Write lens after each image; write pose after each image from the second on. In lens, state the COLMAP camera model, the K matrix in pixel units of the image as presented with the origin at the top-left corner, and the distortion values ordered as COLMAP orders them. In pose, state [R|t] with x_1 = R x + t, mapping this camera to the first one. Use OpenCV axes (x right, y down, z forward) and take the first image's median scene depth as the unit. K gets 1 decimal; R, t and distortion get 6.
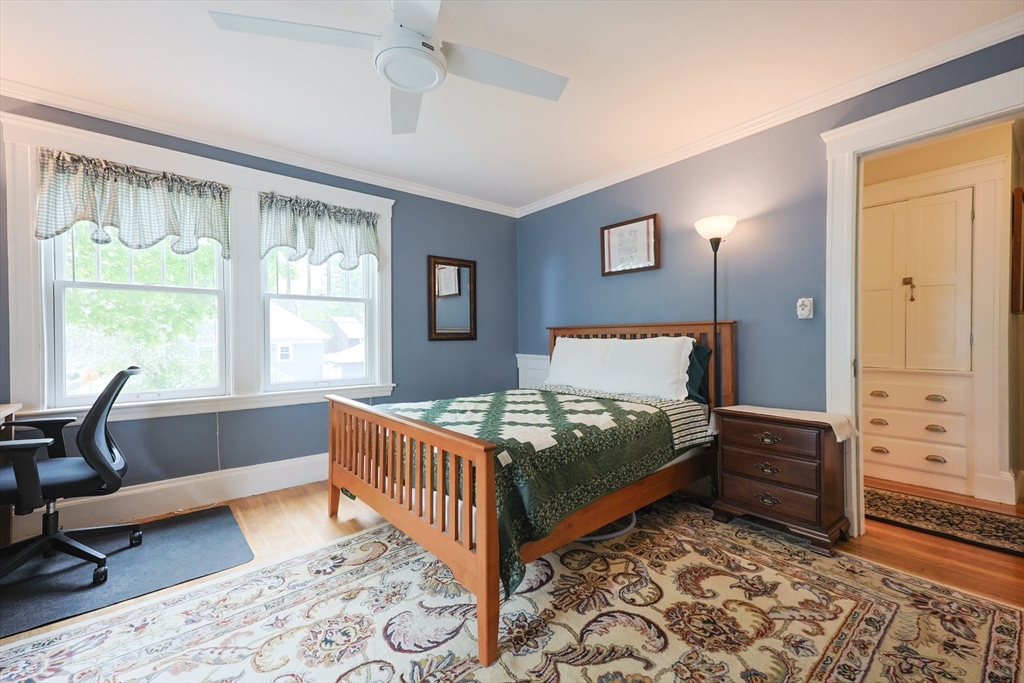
lens RADIAL K [[423.1, 0, 512.0], [0, 423.1, 338.5], [0, 0, 1]] dist [0.026696, -0.000272]
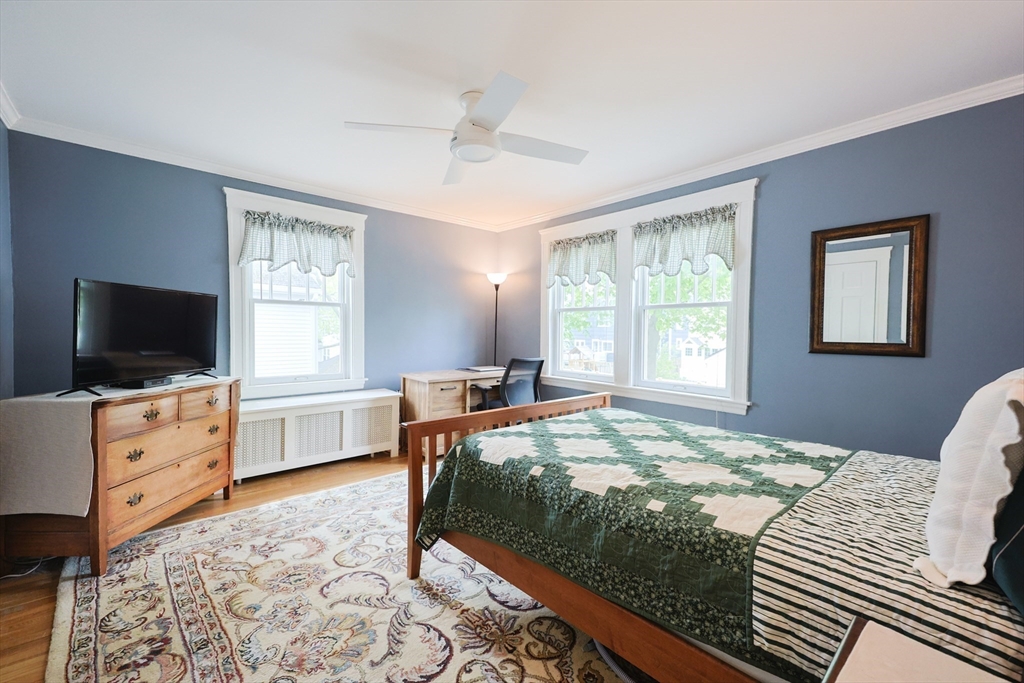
lens RADIAL K [[423.1, 0, 512.0], [0, 423.1, 338.5], [0, 0, 1]] dist [0.026696, -0.000272]
pose [[0.033124, 0.022850, -0.999190, 0.788666], [-0.014835, 0.999640, 0.022368, -0.042415], [0.999341, 0.014083, 0.033451, 0.743610]]
